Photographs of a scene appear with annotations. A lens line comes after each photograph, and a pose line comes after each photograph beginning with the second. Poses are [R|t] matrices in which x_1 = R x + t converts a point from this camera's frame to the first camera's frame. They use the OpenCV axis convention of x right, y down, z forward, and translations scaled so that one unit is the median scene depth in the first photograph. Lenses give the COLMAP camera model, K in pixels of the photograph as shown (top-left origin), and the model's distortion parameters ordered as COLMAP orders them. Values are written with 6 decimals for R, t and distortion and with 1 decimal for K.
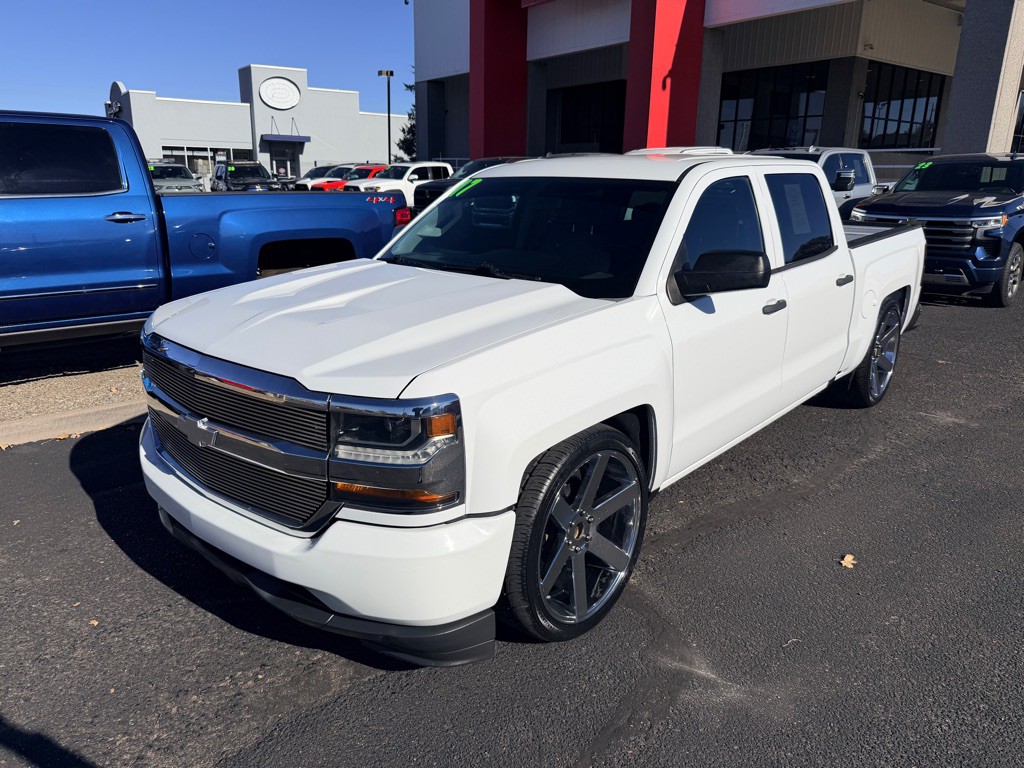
lens RADIAL K [[724.4, 0, 512.0], [0, 724.4, 384.0], [0, 0, 1]] dist [-0.004071, -0.007026]
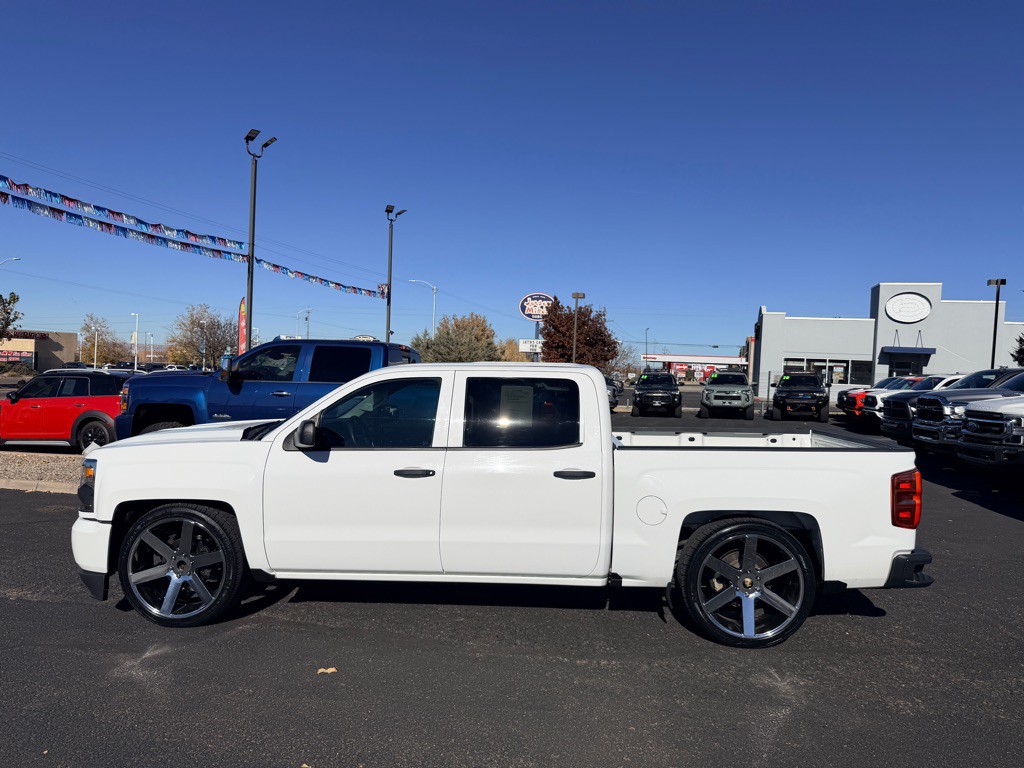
lens RADIAL K [[694.5, 0, 507.9], [0, 694.5, 396.2], [0, 0, 1]] dist [0.044992, -0.058891]
pose [[0.625954, 0.037125, -0.778976, 0.581817], [-0.239010, 0.959931, -0.146310, -0.040561], [0.742332, 0.277766, 0.609746, 0.131822]]
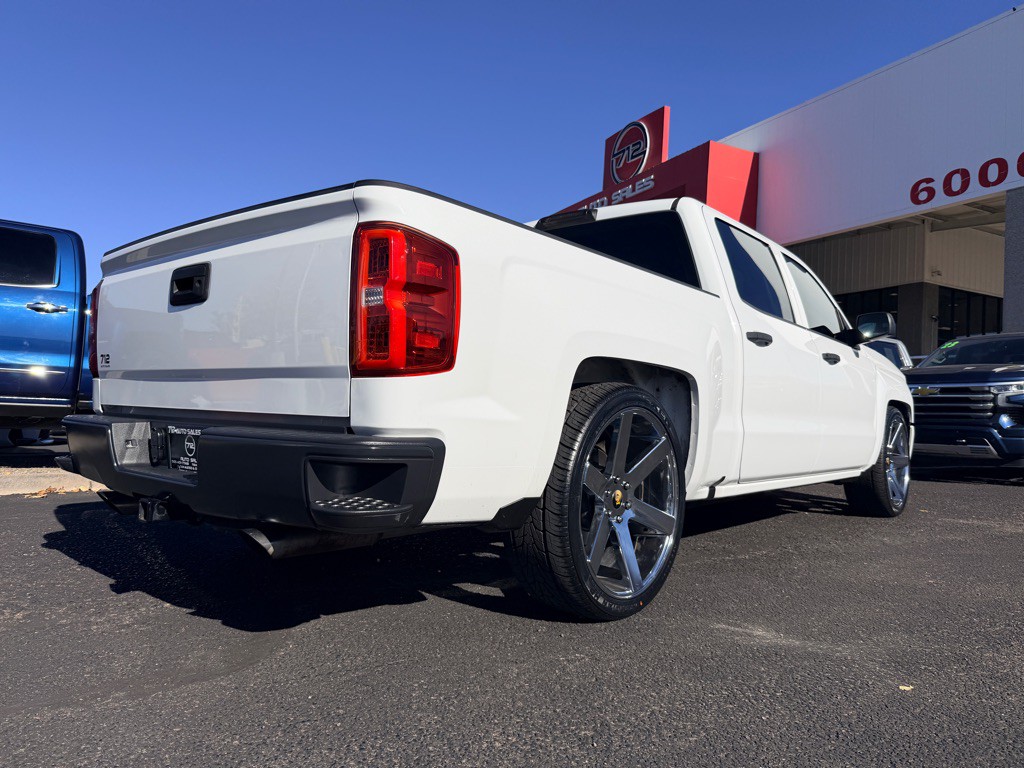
lens RADIAL K [[720.4, 0, 508.9], [0, 720.4, 384.7], [0, 0, 1]] dist [0.010517, -0.022775]
pose [[0.988193, 0.022005, -0.151628, 0.178899], [-0.068692, 0.948229, -0.310070, 0.094252], [0.136955, 0.316825, 0.938544, 0.069301]]
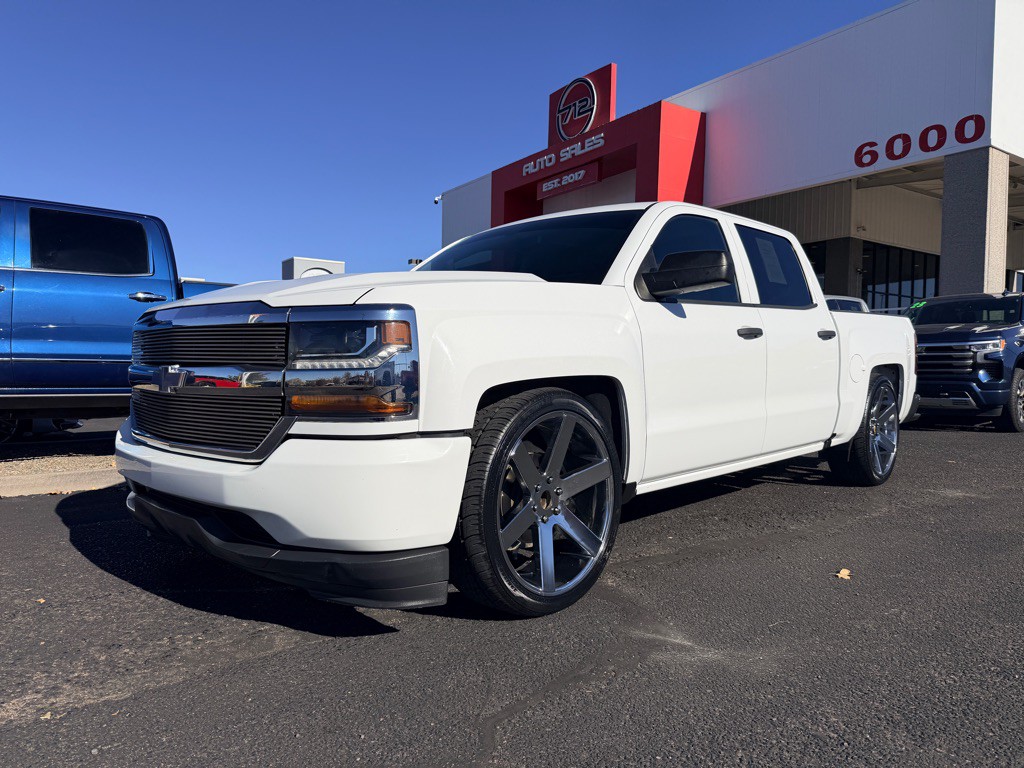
lens RADIAL K [[717.9, 0, 505.0], [0, 717.9, 383.0], [0, 0, 1]] dist [0.017760, -0.032606]
pose [[0.999208, 0.002074, -0.039740, 0.023010], [-0.012039, 0.967599, -0.252204, 0.089518], [0.037929, 0.252482, 0.966858, 0.009447]]
